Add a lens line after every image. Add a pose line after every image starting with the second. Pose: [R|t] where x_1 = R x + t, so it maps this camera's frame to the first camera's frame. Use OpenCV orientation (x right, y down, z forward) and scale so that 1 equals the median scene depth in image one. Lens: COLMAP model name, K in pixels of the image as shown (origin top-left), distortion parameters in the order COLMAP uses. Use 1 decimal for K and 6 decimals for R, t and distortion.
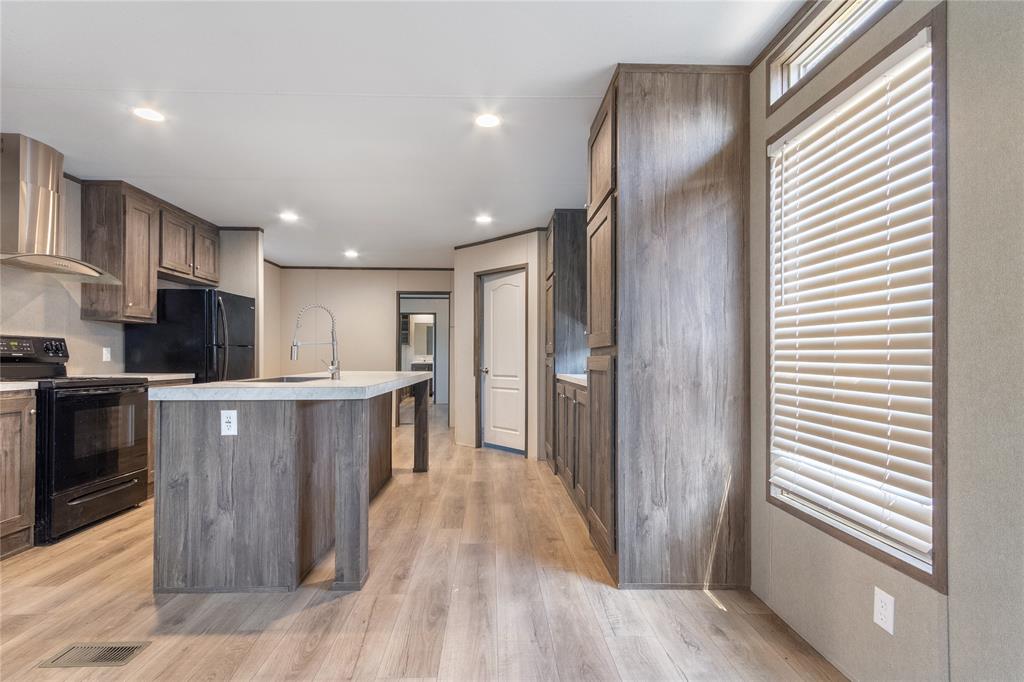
lens RADIAL K [[471.8, 0, 503.9], [0, 471.8, 357.6], [0, 0, 1]] dist [0.003961, -0.000607]
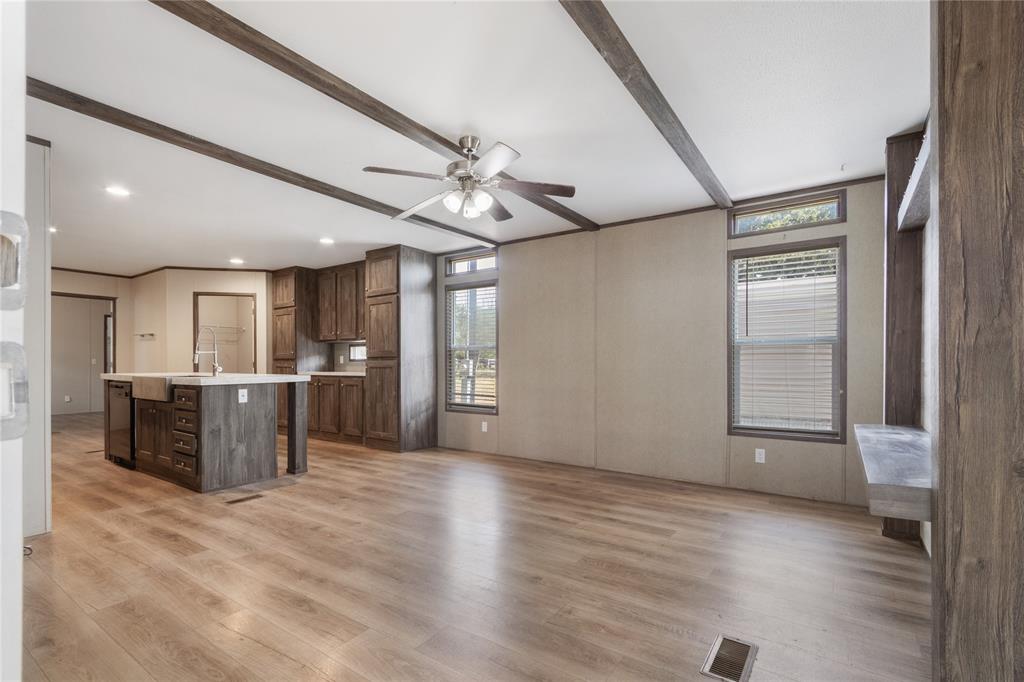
lens RADIAL K [[471.8, 0, 503.9], [0, 471.8, 357.6], [0, 0, 1]] dist [0.003961, -0.000607]
pose [[0.602642, 0.005179, 0.797995, -1.463234], [0.002994, 0.999957, -0.008751, 0.004555], [-0.798006, 0.007663, 0.602601, -0.973425]]
